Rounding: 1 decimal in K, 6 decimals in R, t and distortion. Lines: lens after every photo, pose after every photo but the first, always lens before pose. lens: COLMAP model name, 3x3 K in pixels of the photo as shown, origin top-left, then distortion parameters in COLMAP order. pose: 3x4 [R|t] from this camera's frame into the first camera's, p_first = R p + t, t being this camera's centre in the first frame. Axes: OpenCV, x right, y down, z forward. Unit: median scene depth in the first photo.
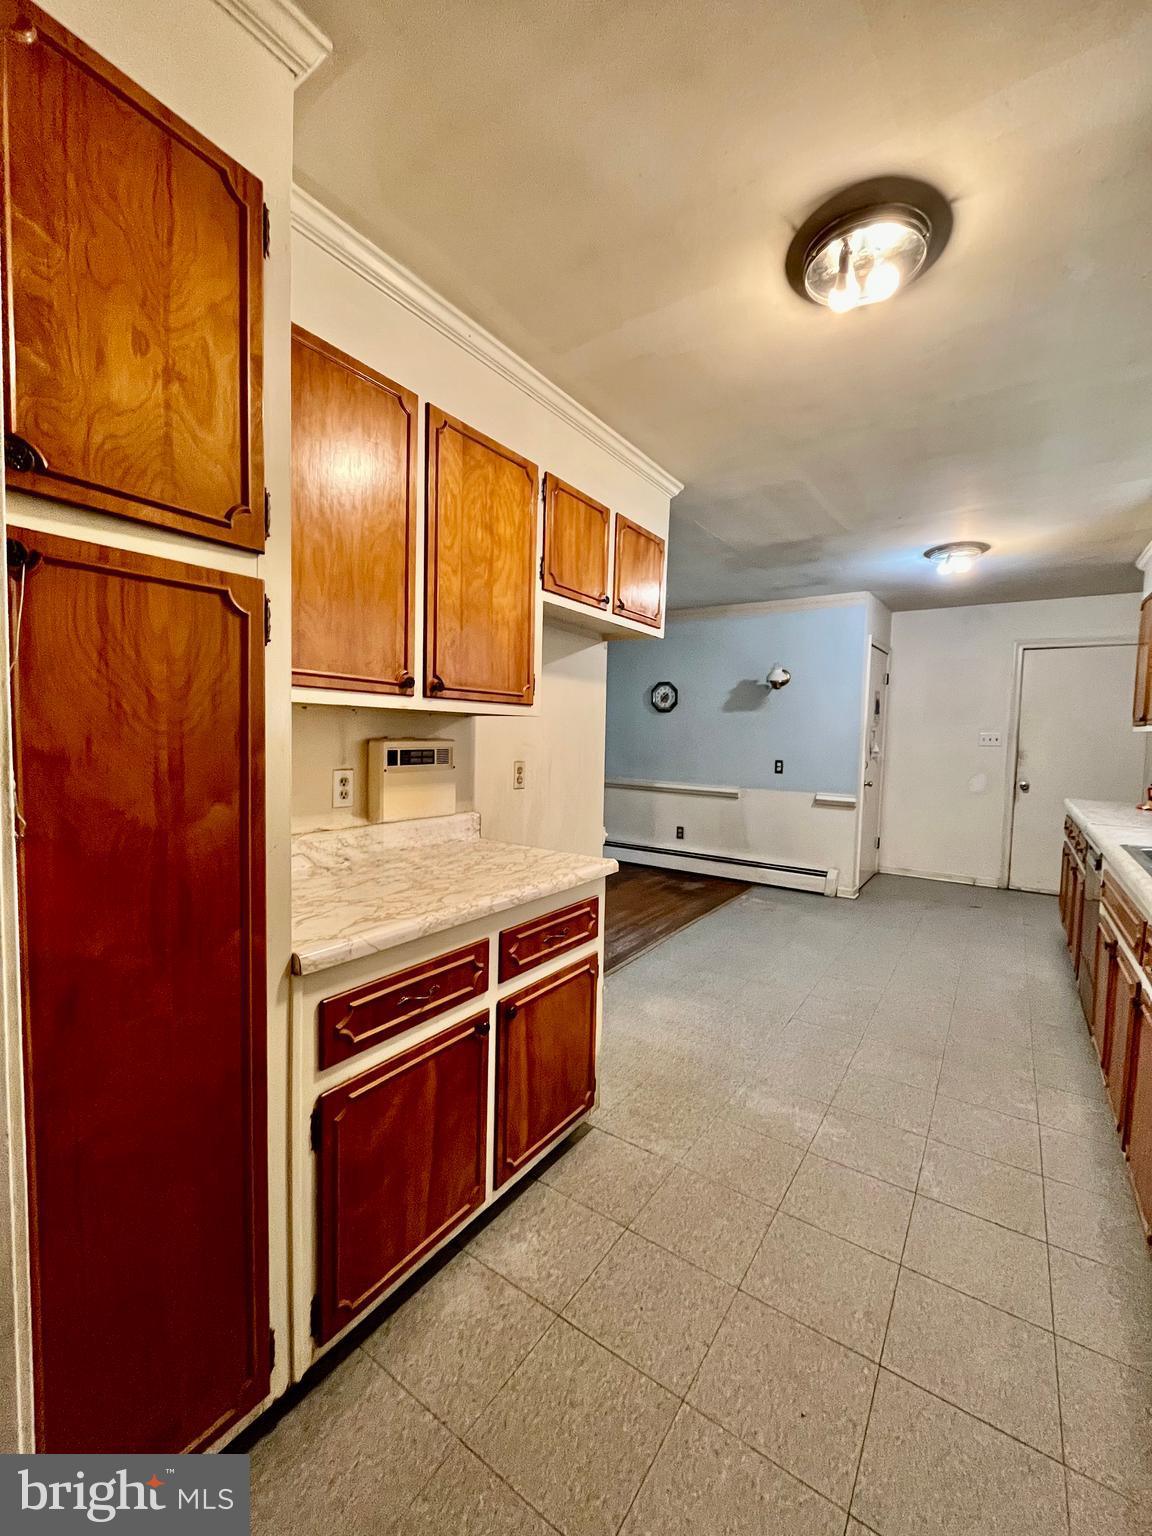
lens RADIAL K [[623.5, 0, 571.8], [0, 623.5, 767.0], [0, 0, 1]] dist [-0.003215, -0.001088]
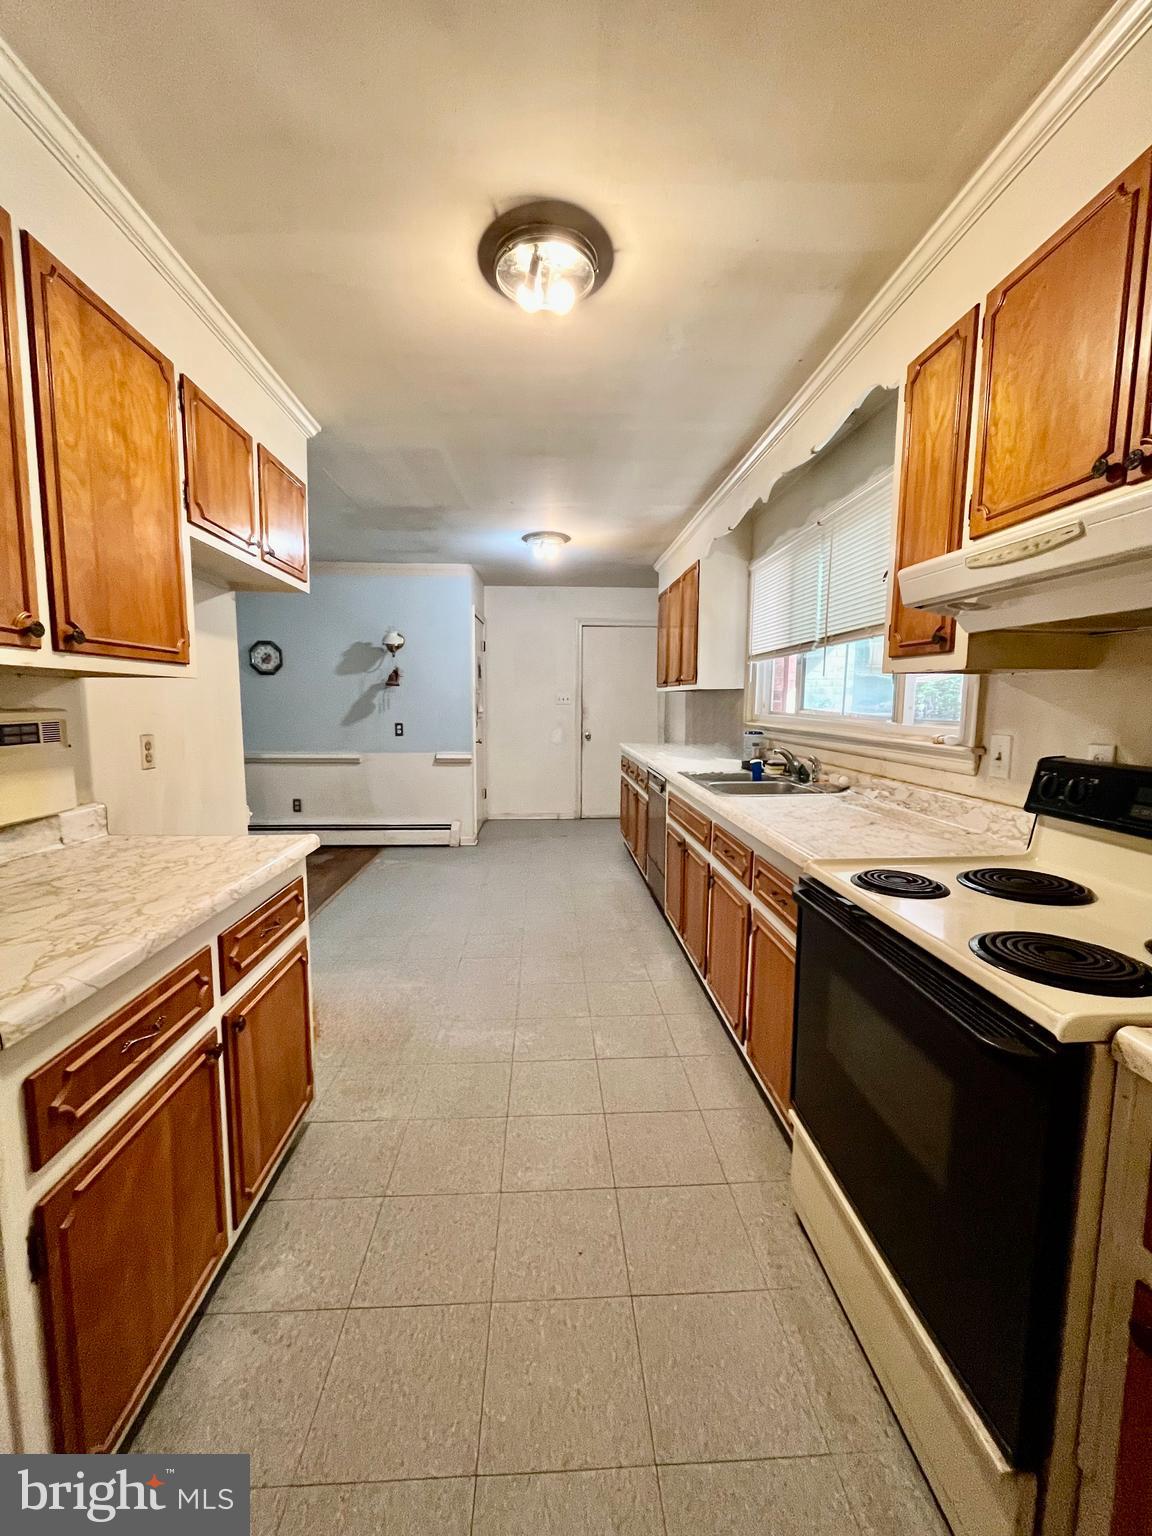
lens RADIAL K [[623.5, 0, 577.4], [0, 623.5, 767.3], [0, 0, 1]] dist [-0.003215, -0.001088]
pose [[0.789498, -0.083878, 0.607995, -0.178743], [0.048891, 0.996064, 0.073928, -0.000031], [-0.611803, -0.028641, 0.790491, 0.036972]]
